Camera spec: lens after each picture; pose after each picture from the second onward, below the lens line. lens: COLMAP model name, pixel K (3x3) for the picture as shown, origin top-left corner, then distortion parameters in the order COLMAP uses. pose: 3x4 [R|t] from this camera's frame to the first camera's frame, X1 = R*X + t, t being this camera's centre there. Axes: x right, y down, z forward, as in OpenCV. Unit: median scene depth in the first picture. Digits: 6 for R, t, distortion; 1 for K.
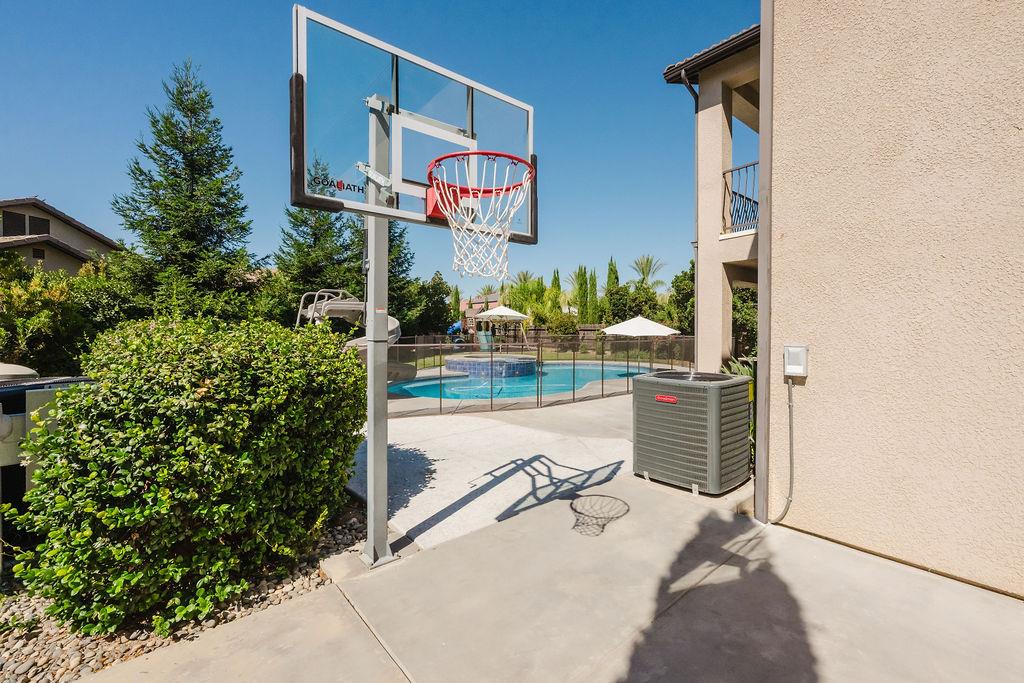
lens RADIAL K [[442.2, 0, 510.8], [0, 442.2, 337.3], [0, 0, 1]] dist [0.001875, 0.000823]
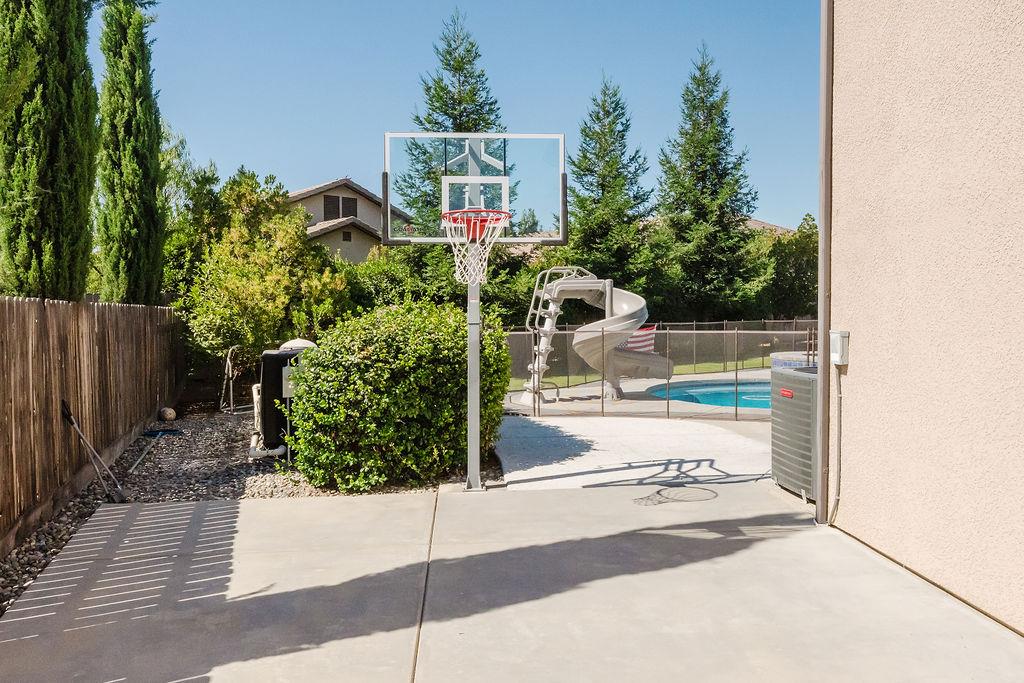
lens RADIAL K [[762.9, 0, 512.0], [0, 762.9, 341.5], [0, 0, 1]] dist [0.021130, 0.001762]
pose [[0.807893, 0.019992, -0.588989, 1.211962], [-0.006583, 0.999668, 0.024902, 0.004700], [0.589292, -0.016241, 0.807757, -0.819760]]
